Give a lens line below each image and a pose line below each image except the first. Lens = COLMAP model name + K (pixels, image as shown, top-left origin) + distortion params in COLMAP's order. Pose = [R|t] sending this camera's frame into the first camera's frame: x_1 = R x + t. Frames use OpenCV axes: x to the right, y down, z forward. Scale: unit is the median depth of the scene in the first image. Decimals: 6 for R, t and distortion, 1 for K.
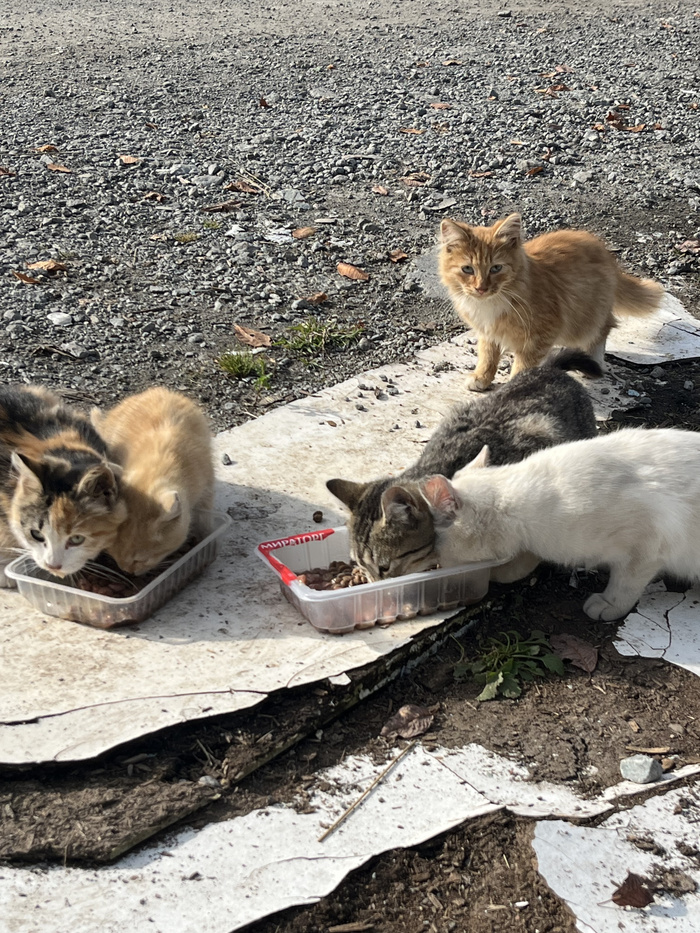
lens RADIAL K [[1314.0, 0, 350.0], [0, 1314.0, 466.5], [0, 0, 1]] dist [0.153541, -0.534653]
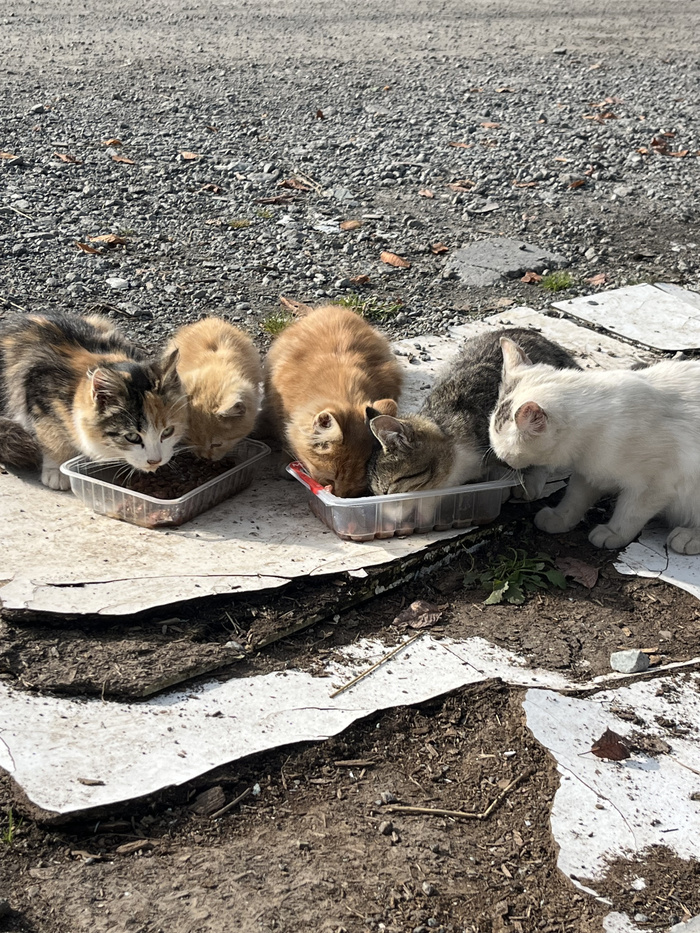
lens RADIAL K [[1314.0, 0, 350.0], [0, 1314.0, 466.5], [0, 0, 1]] dist [0.153541, -0.534653]
pose [[0.998260, 0.049554, -0.031961, 0.007380], [-0.050614, 0.998164, -0.033261, 0.049983], [0.030254, 0.034821, 0.998936, -0.043037]]
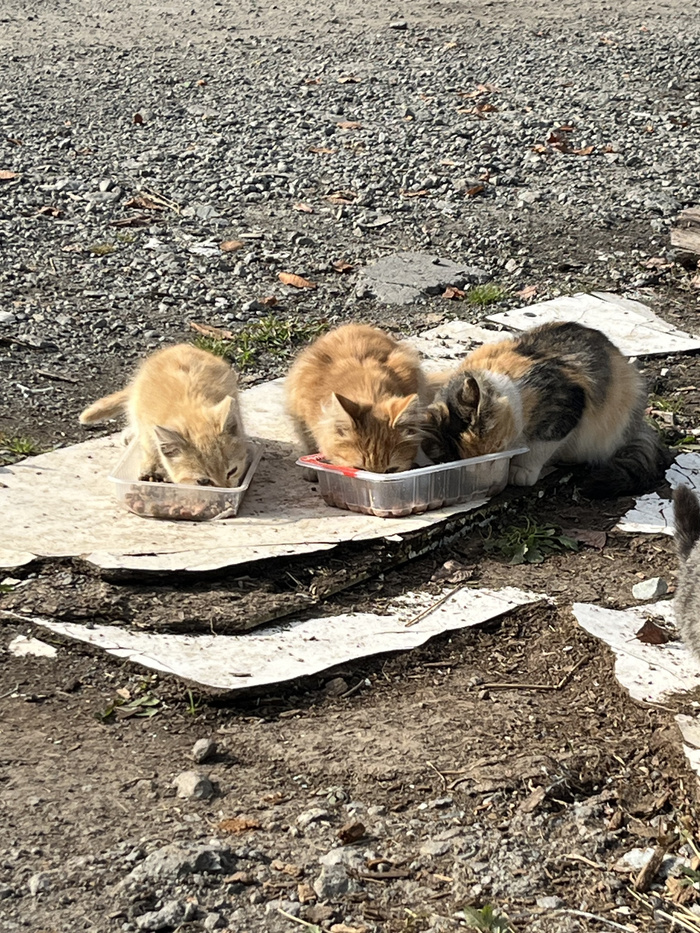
lens RADIAL K [[2088.9, 0, 350.0], [0, 2088.9, 466.5], [0, 0, 1]] dist [0.144034, -0.236966]
pose [[0.993846, -0.015201, 0.109723, -0.113263], [0.029116, 0.991558, -0.126355, 0.151143], [-0.106876, 0.128772, 0.985898, -0.379187]]
